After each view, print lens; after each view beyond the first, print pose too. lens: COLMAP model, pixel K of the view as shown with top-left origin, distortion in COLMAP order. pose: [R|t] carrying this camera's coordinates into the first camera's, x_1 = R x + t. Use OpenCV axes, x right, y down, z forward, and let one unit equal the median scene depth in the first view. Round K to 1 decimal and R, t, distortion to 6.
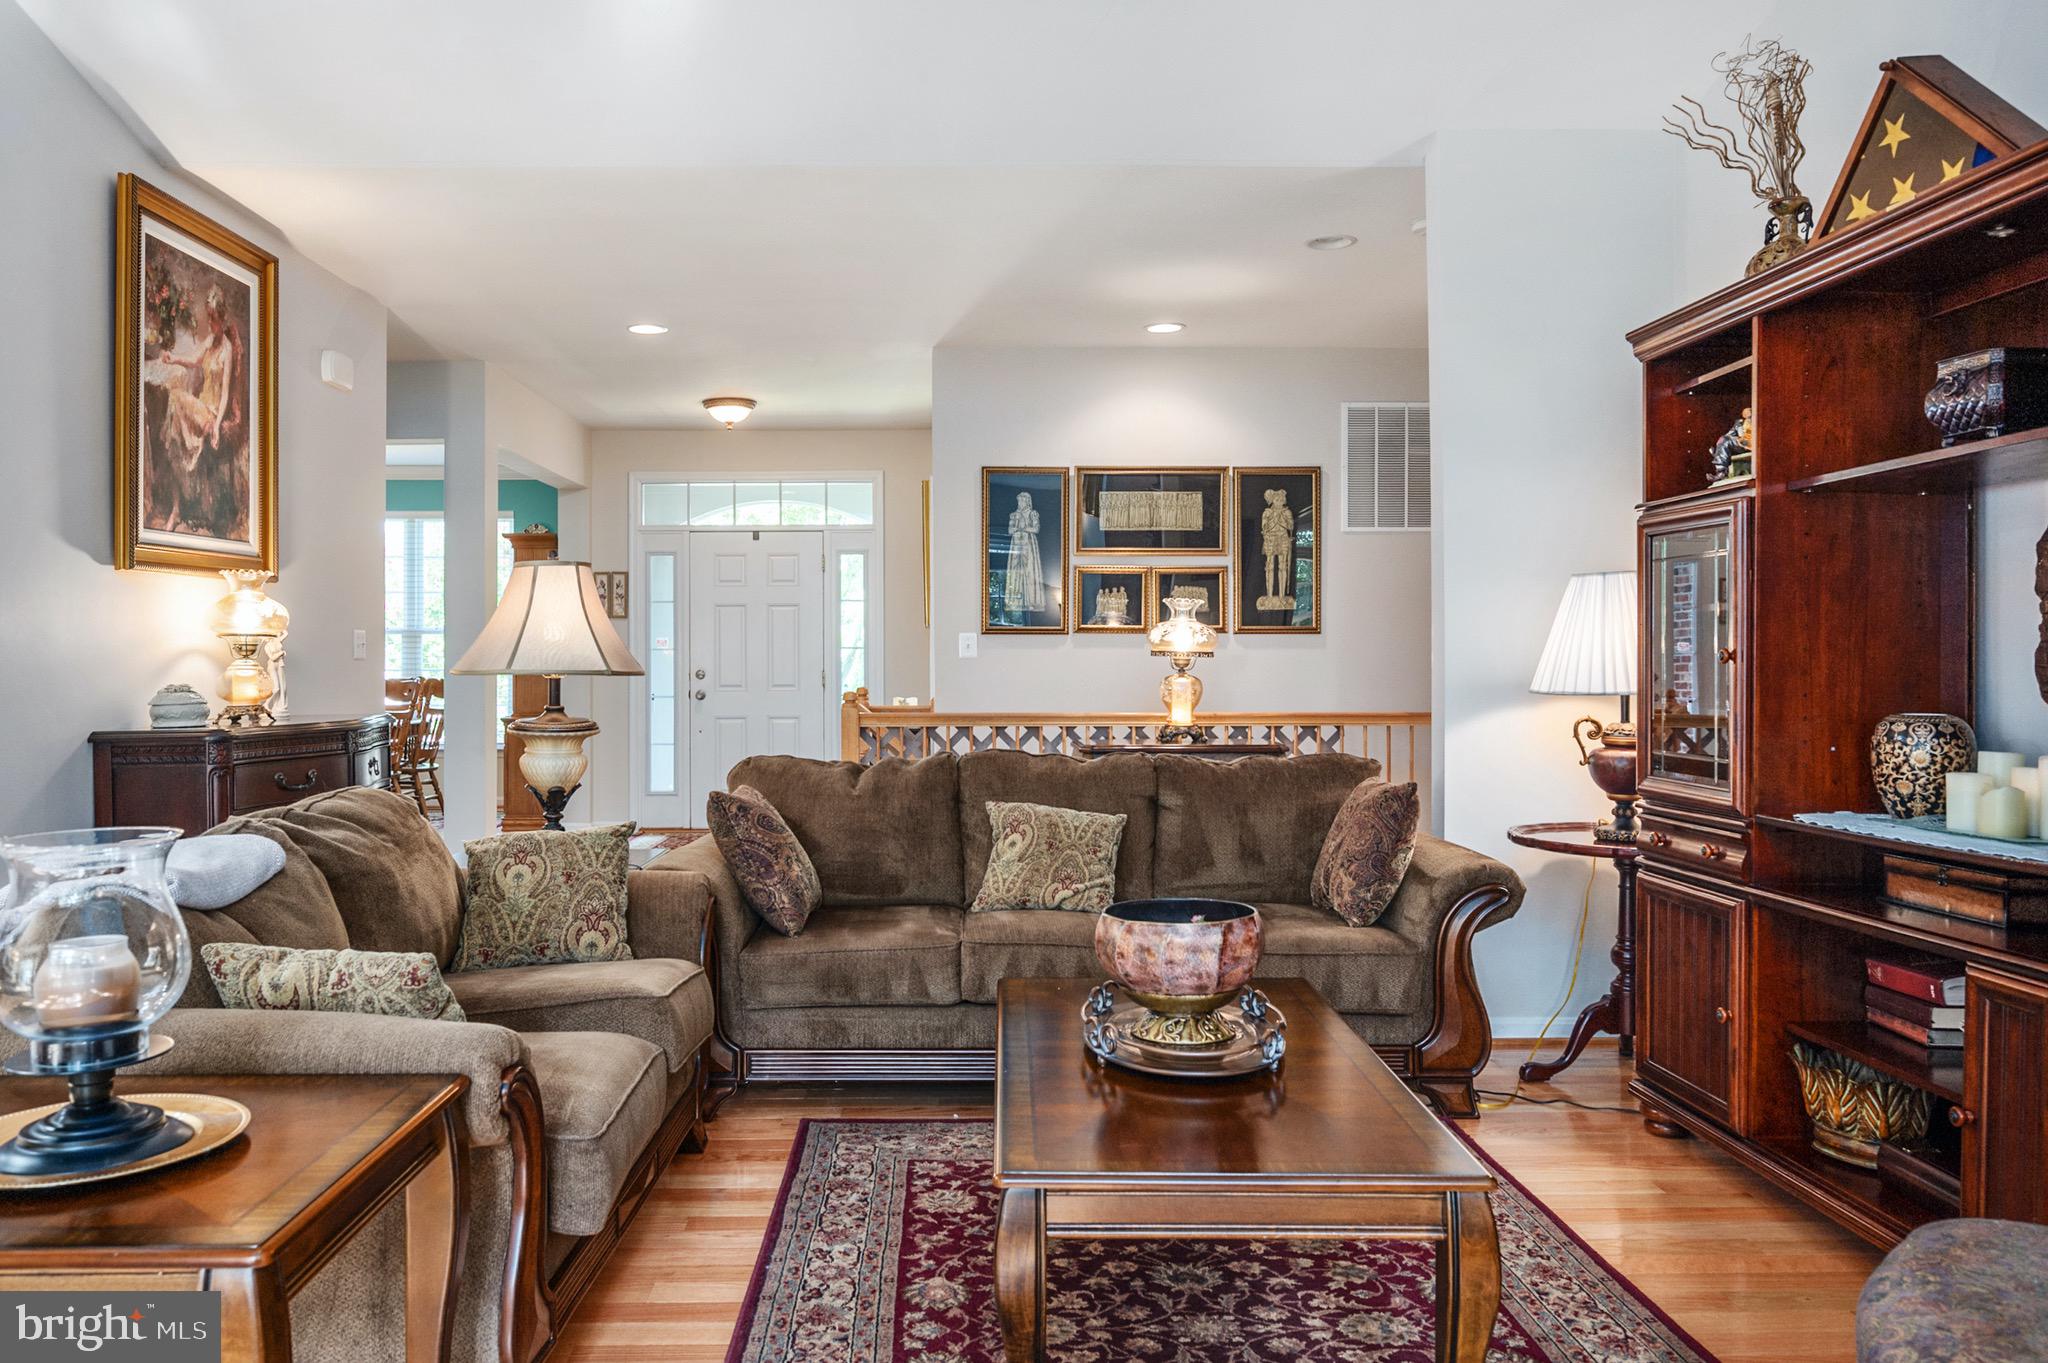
lens RADIAL K [[1436.8, 0, 956.9], [0, 1436.8, 650.1], [0, 0, 1]] dist [-0.002490, -0.001552]
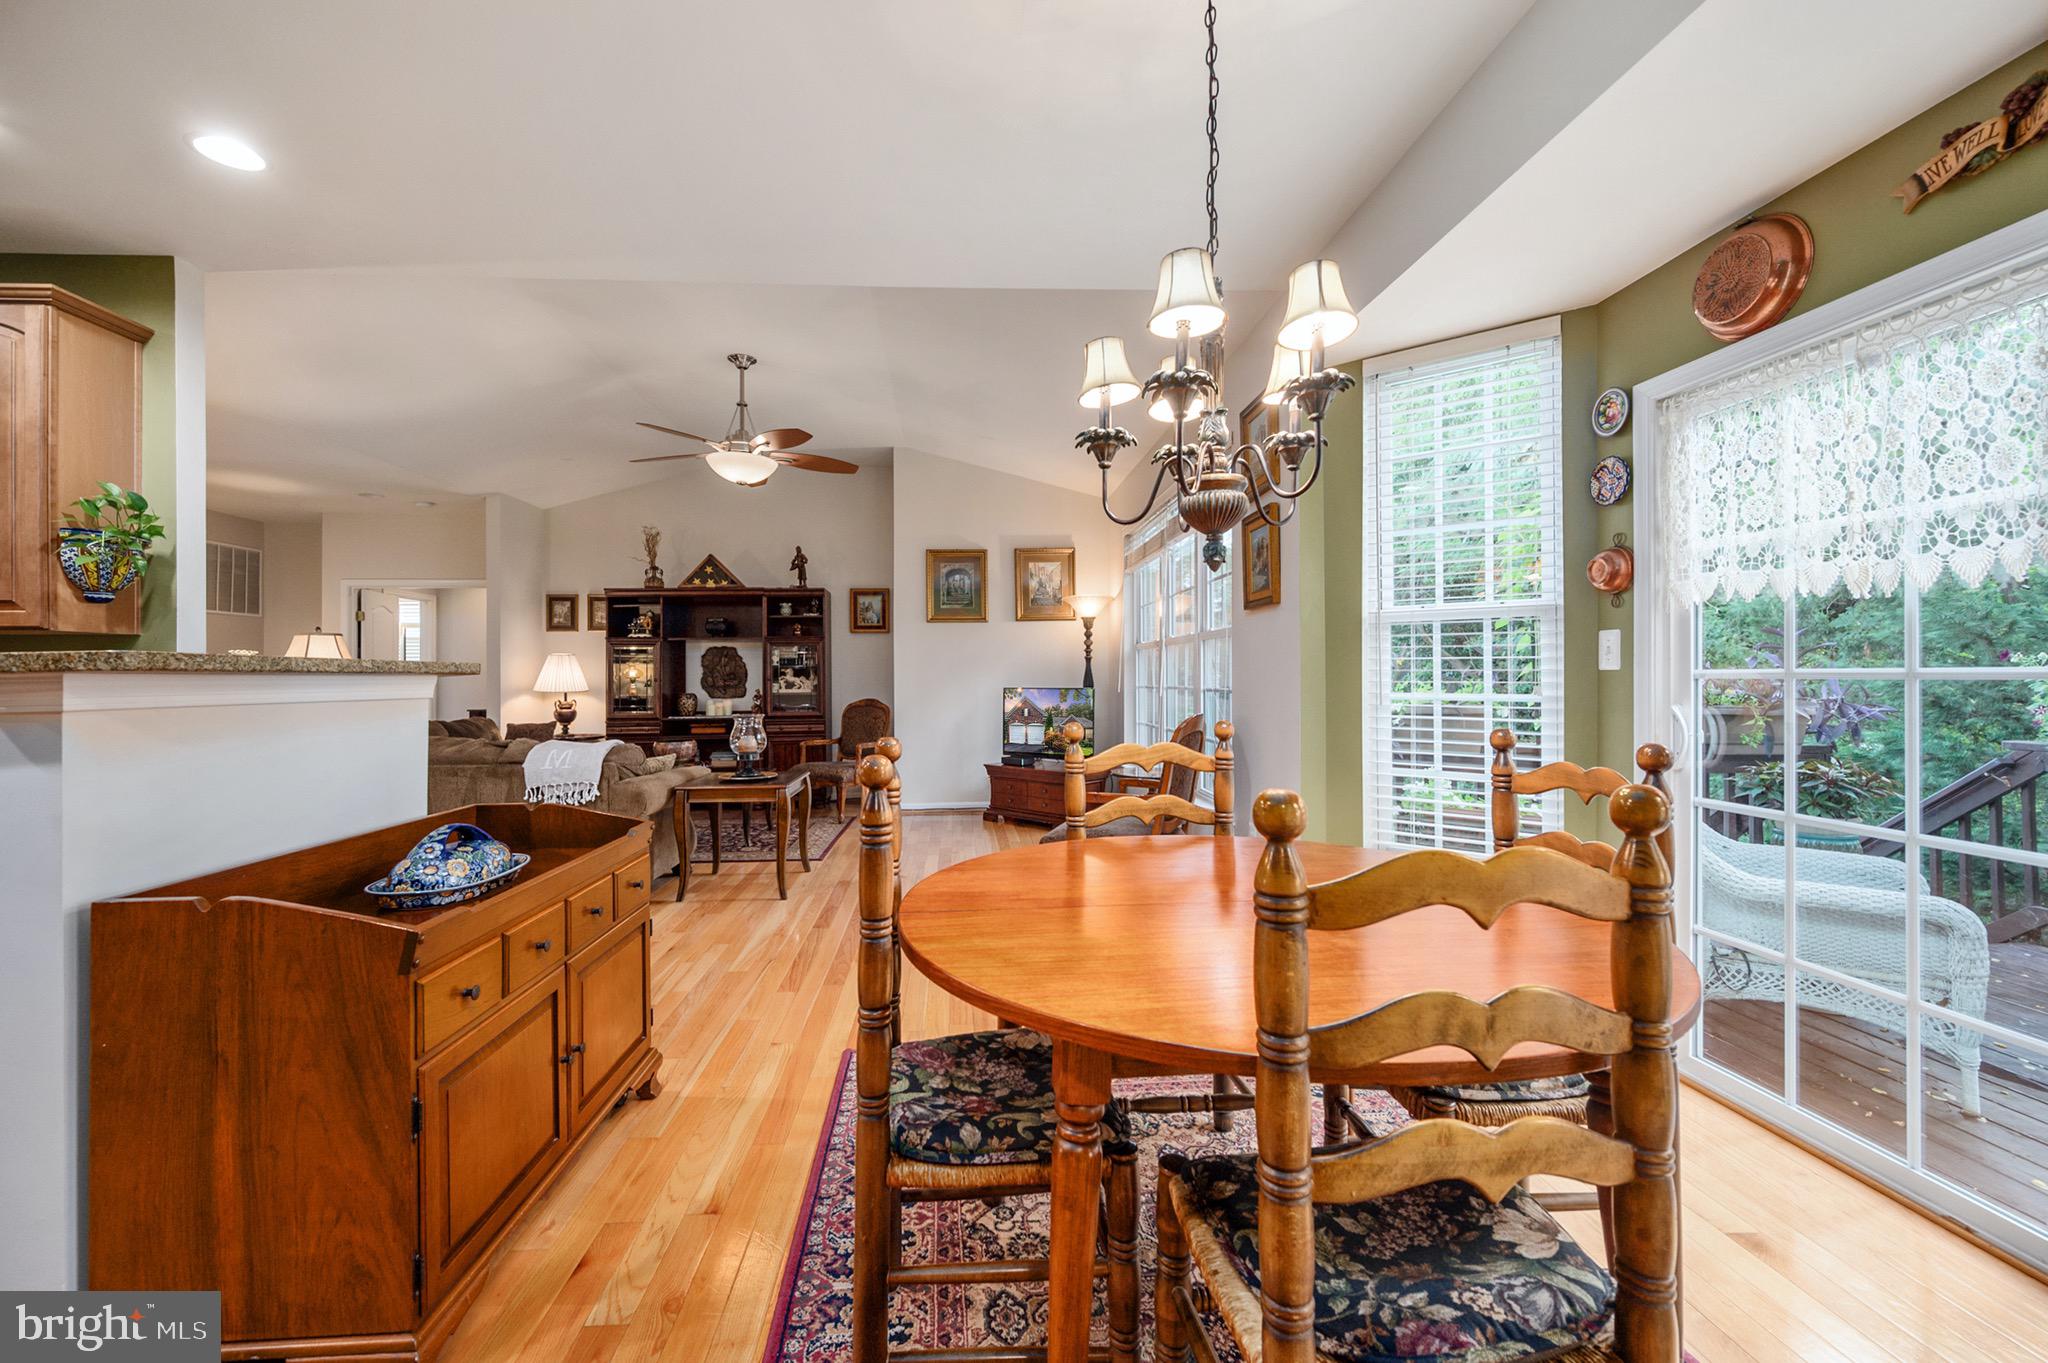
lens RADIAL K [[825.0, 0, 993.3], [0, 825.0, 685.2], [0, 0, 1]] dist [-0.003210, 0.000856]
pose [[-0.032058, -0.005261, 0.999472, -1.358627], [0.000684, 0.999986, 0.005285, 0.005722], [-0.999486, 0.000853, -0.032054, 0.095747]]
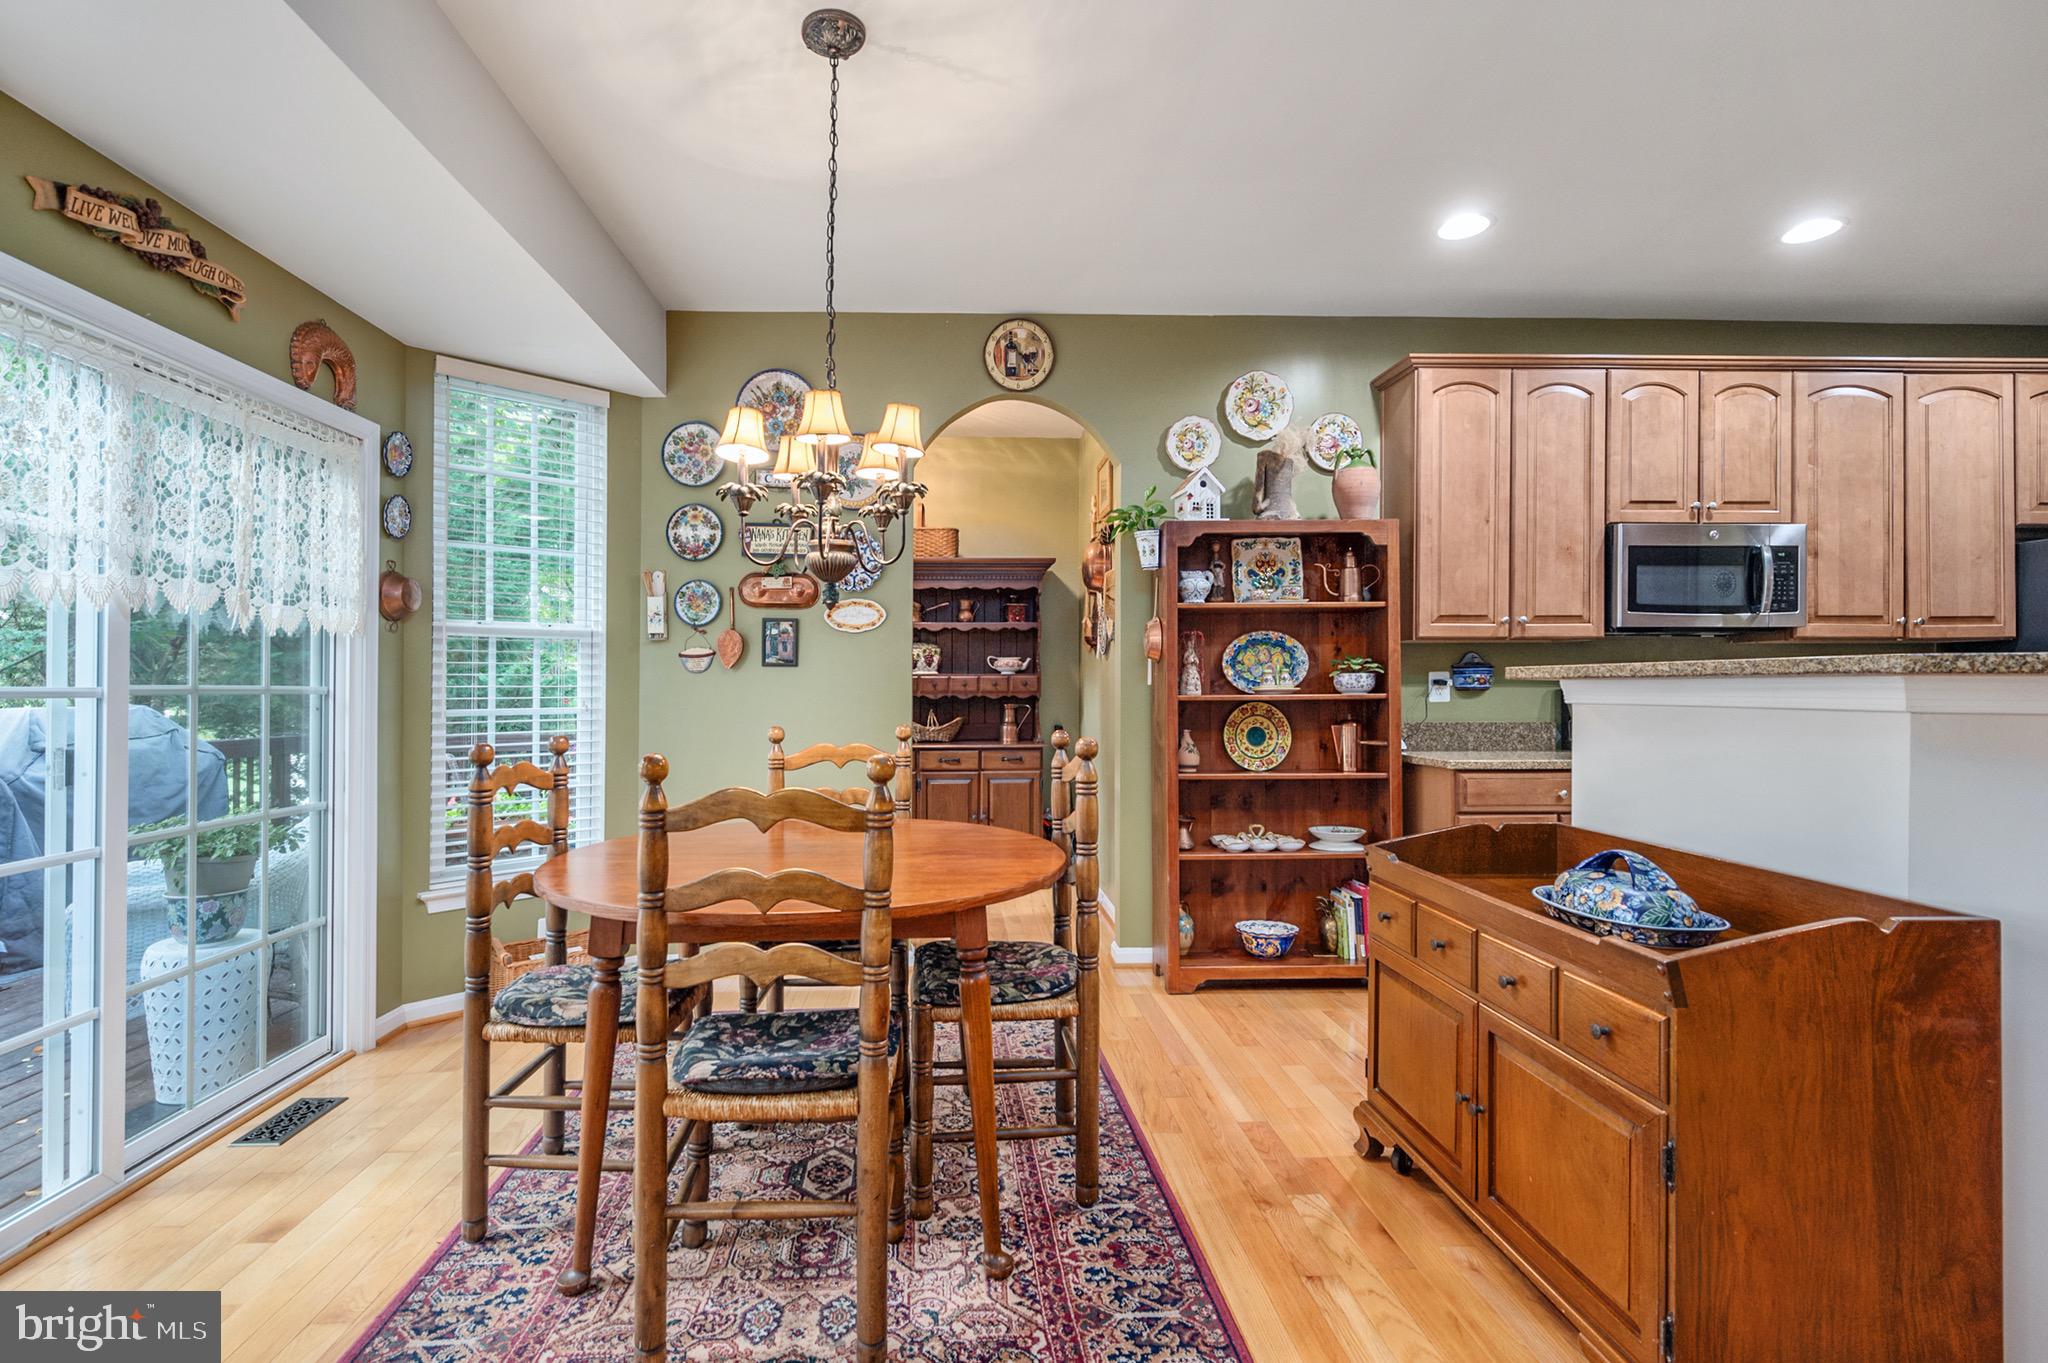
lens RADIAL K [[971.7, 0, 975.6], [0, 971.7, 678.9], [0, 0, 1]] dist [0.000272, -0.000616]
pose [[0.013723, -0.006371, -0.999886, -0.466121], [0.007633, 0.999951, -0.006267, 0.002711], [0.999877, -0.007546, 0.013771, 0.067202]]
